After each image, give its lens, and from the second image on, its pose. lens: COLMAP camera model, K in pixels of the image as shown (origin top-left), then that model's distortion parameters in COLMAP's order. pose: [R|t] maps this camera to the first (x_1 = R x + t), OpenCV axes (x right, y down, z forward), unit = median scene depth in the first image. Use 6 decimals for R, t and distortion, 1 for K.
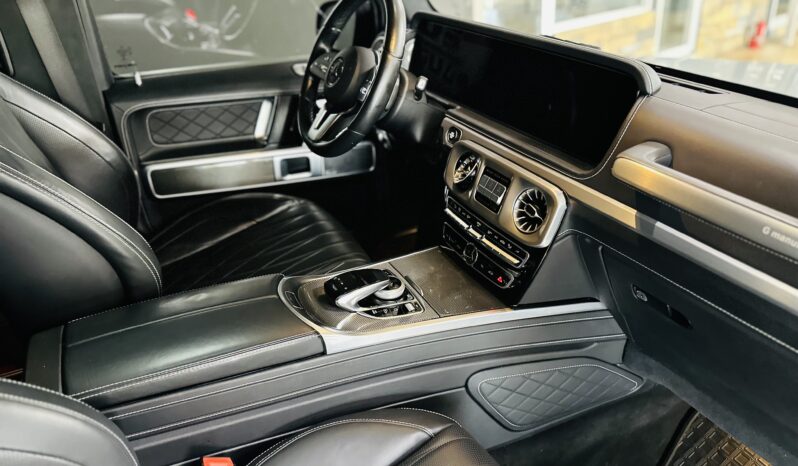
lens RADIAL K [[659.6, 0, 399.0], [0, 659.6, 233.0], [0, 0, 1]] dist [0.036963, -0.006621]
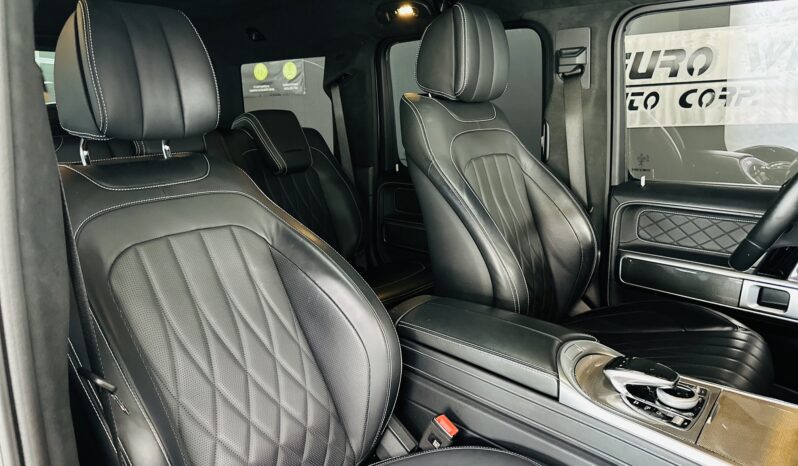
lens RADIAL K [[659.6, 0, 399.0], [0, 659.6, 233.0], [0, 0, 1]] dist [0.036963, -0.006621]
pose [[0.405410, 0.172157, -0.897778, 0.632365], [-0.406291, 0.913706, -0.008258, 0.044445], [0.818884, 0.368107, 0.440372, 0.221809]]
